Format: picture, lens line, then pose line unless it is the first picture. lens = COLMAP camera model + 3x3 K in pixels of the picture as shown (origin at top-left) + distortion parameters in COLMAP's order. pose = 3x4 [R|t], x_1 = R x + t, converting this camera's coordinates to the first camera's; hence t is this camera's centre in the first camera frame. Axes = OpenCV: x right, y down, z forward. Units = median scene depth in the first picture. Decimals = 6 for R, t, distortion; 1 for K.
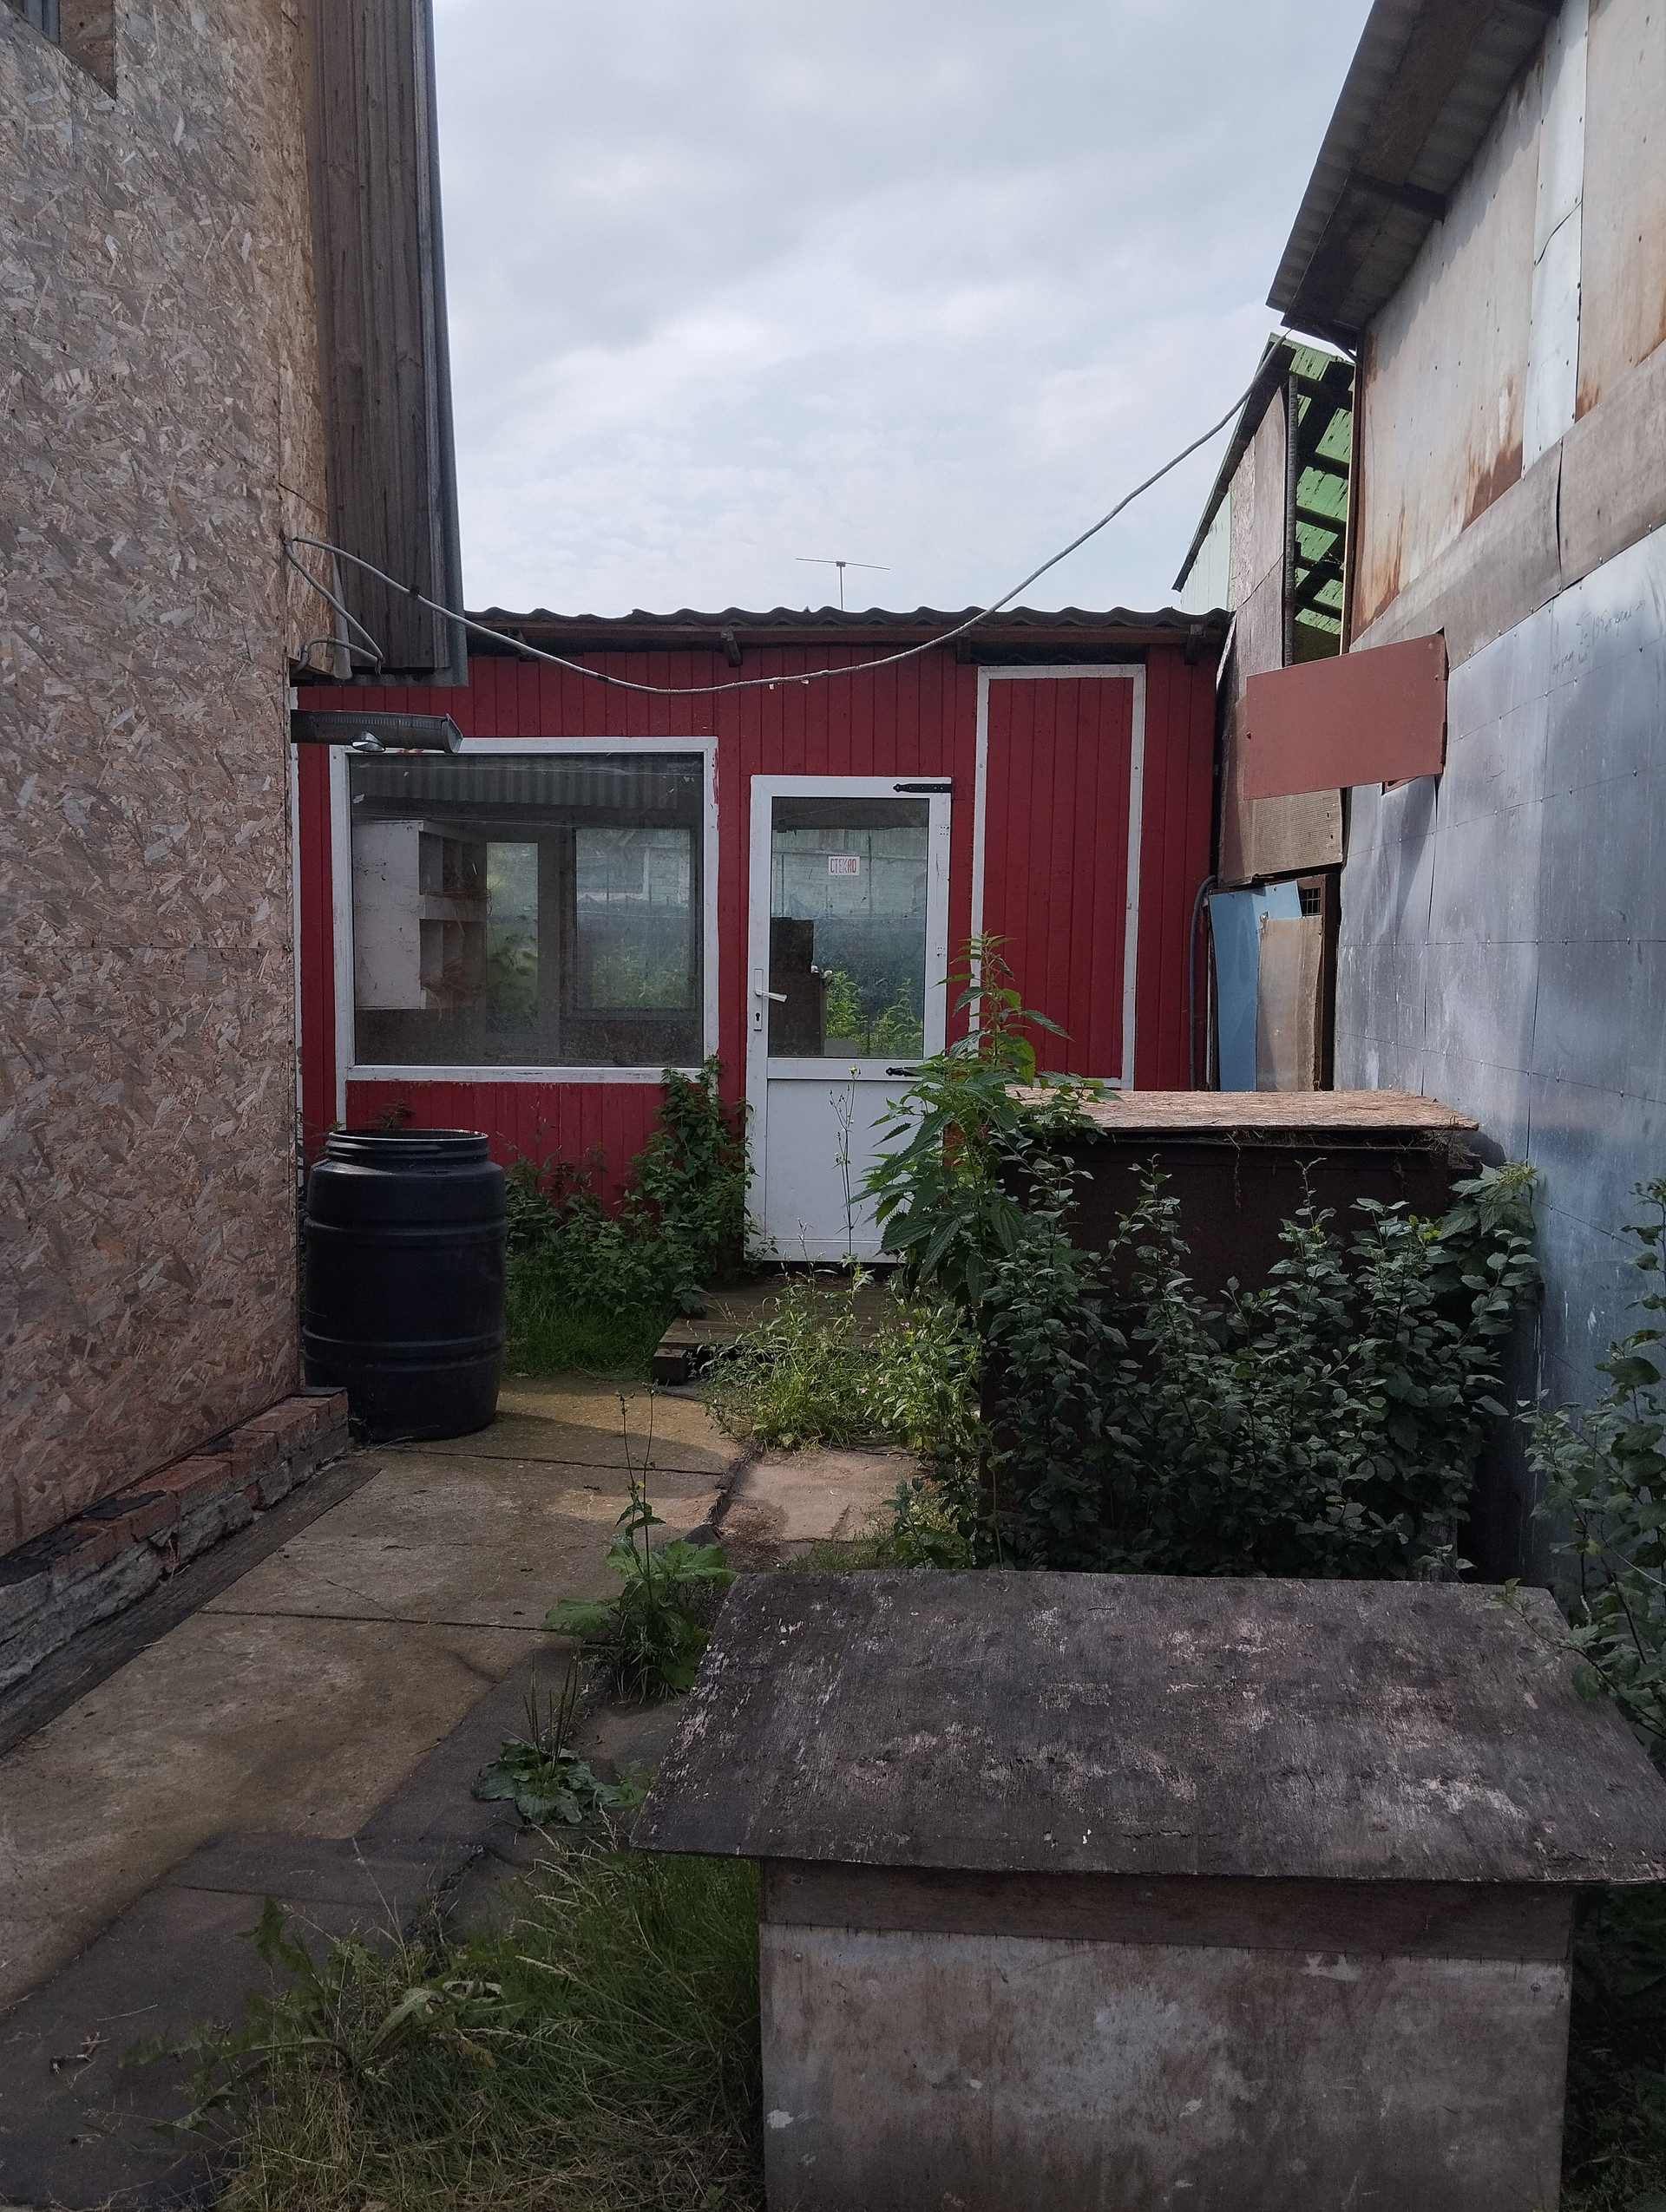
lens RADIAL K [[1839.6, 0, 831.3], [0, 1839.6, 1119.3], [0, 0, 1]] dist [0.042153, -0.085860]
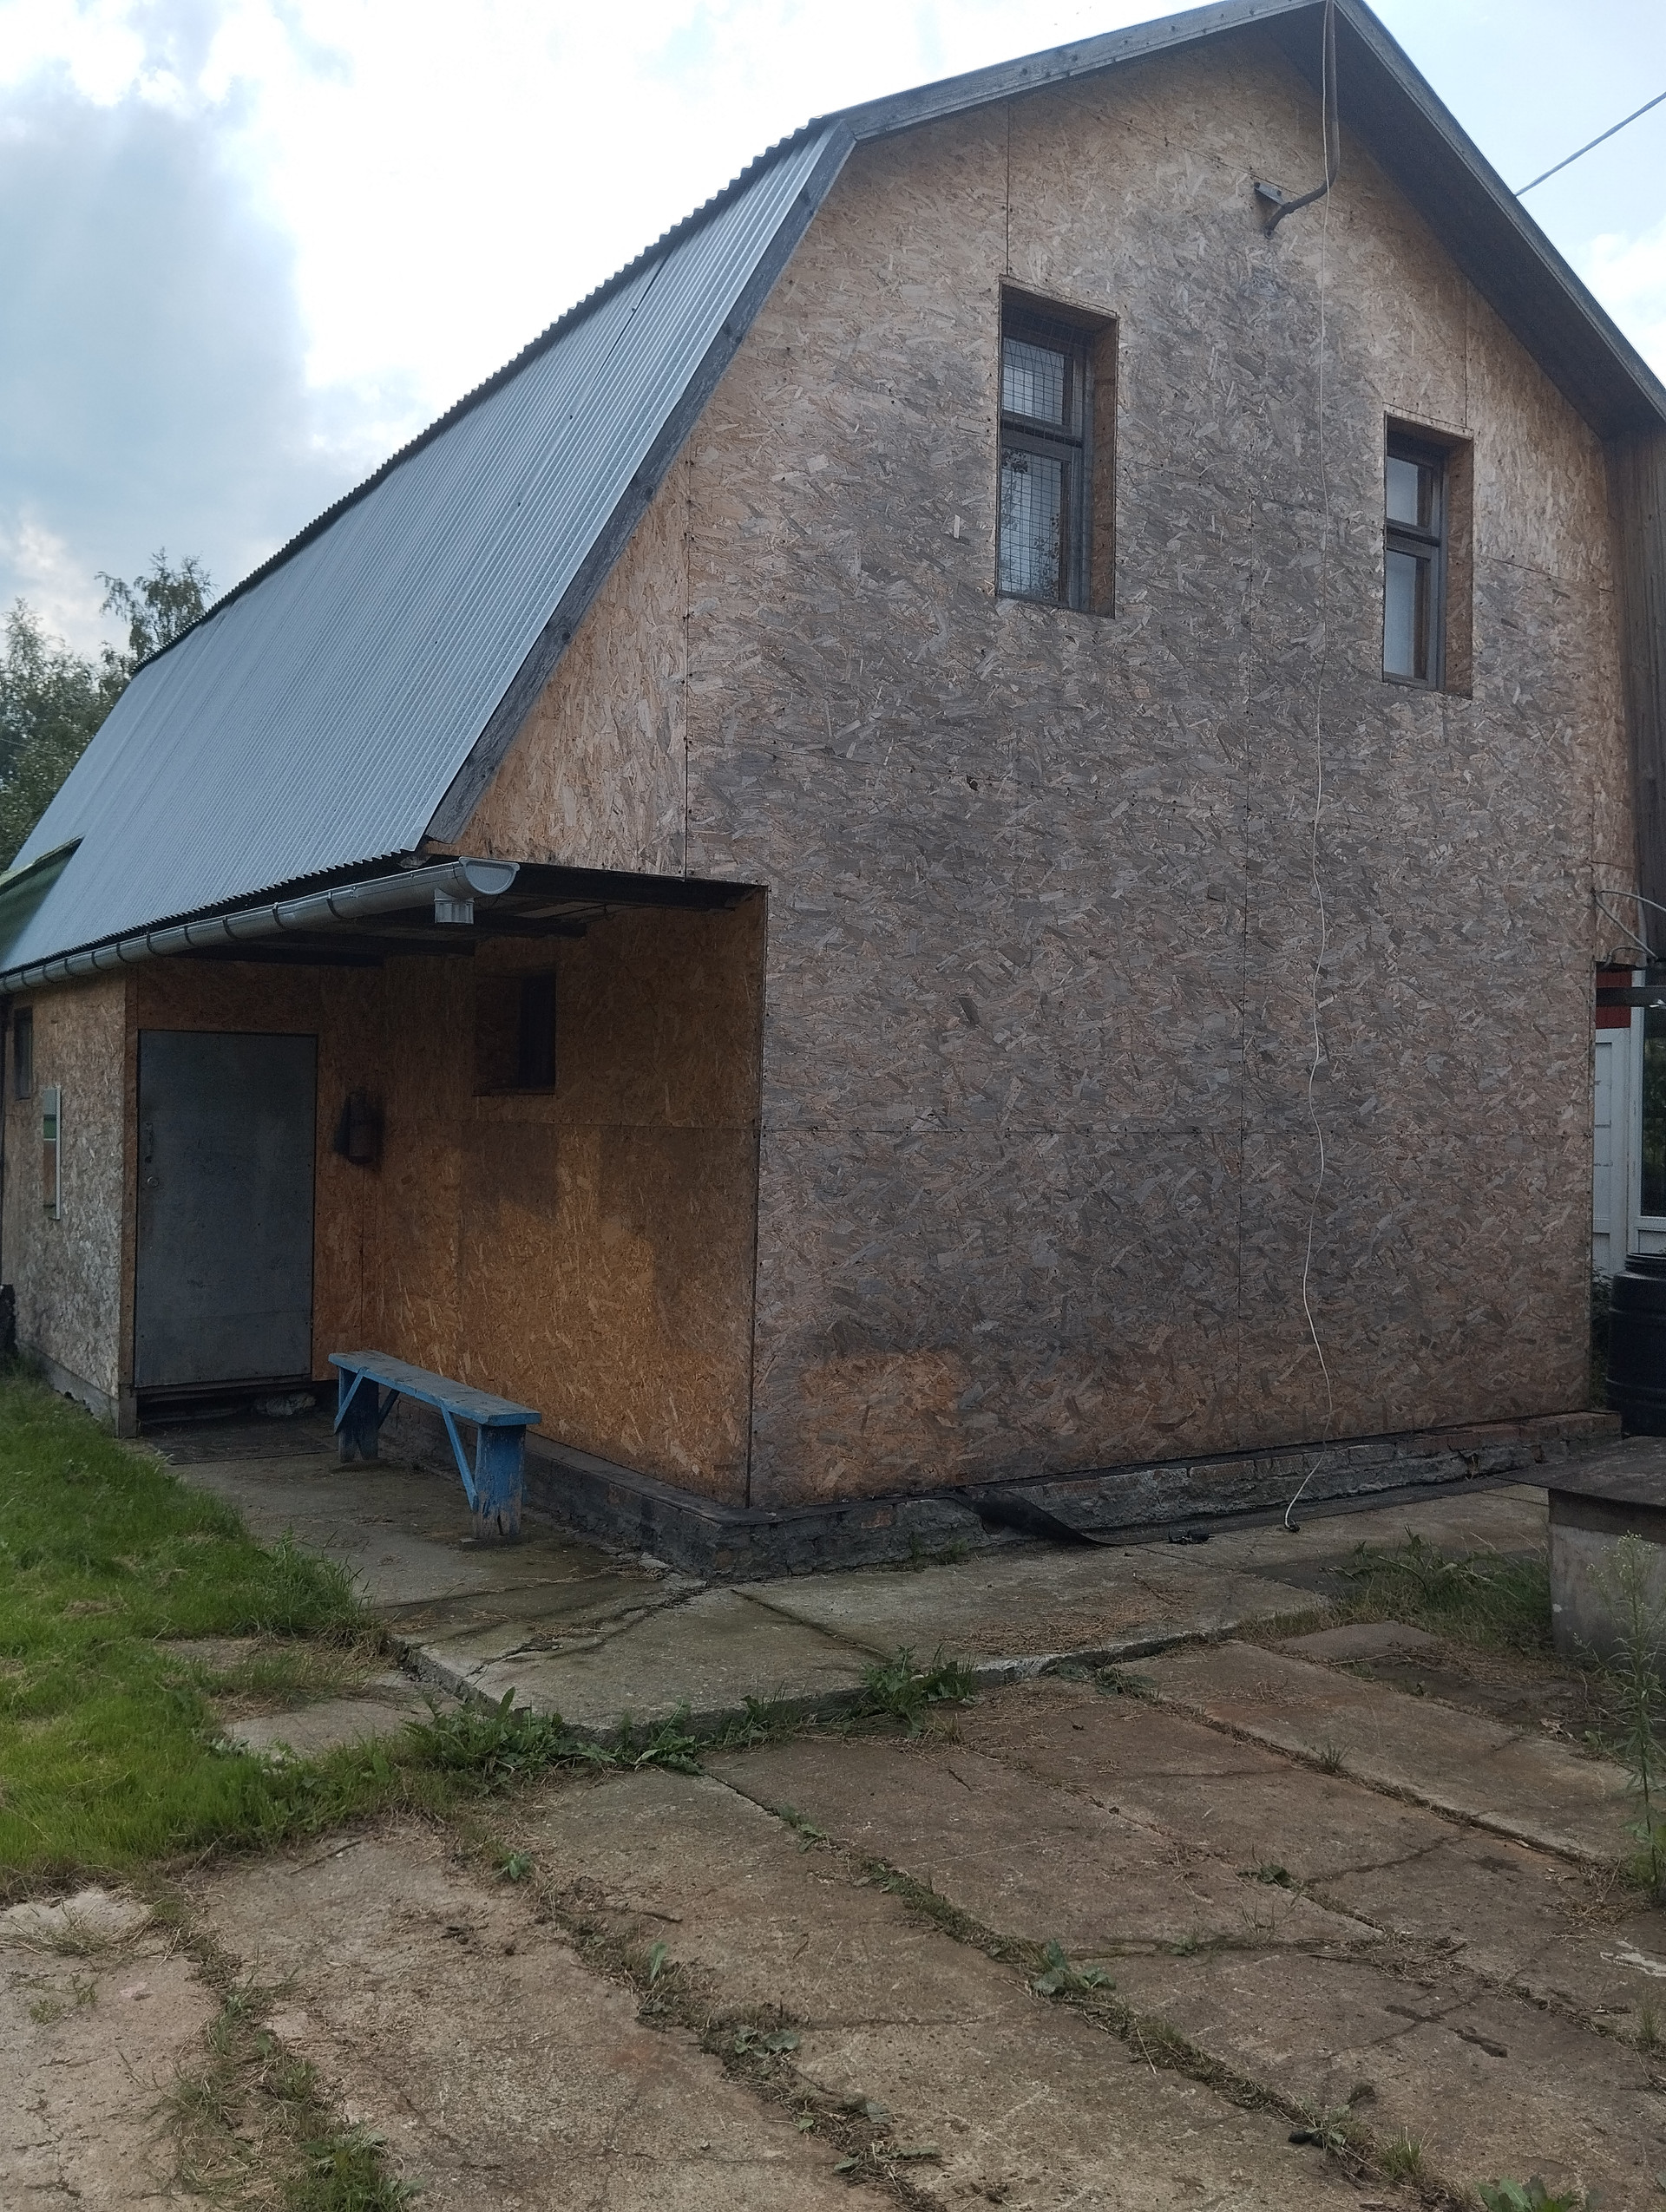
lens RADIAL K [[1839.6, 0, 831.1], [0, 1839.6, 1103.9], [0, 0, 1]] dist [0.042153, -0.085860]
pose [[0.658704, -0.011729, -0.752311, 0.587690], [-0.071341, 0.994400, -0.077967, 0.066062], [0.749012, 0.105028, 0.654179, -0.690720]]
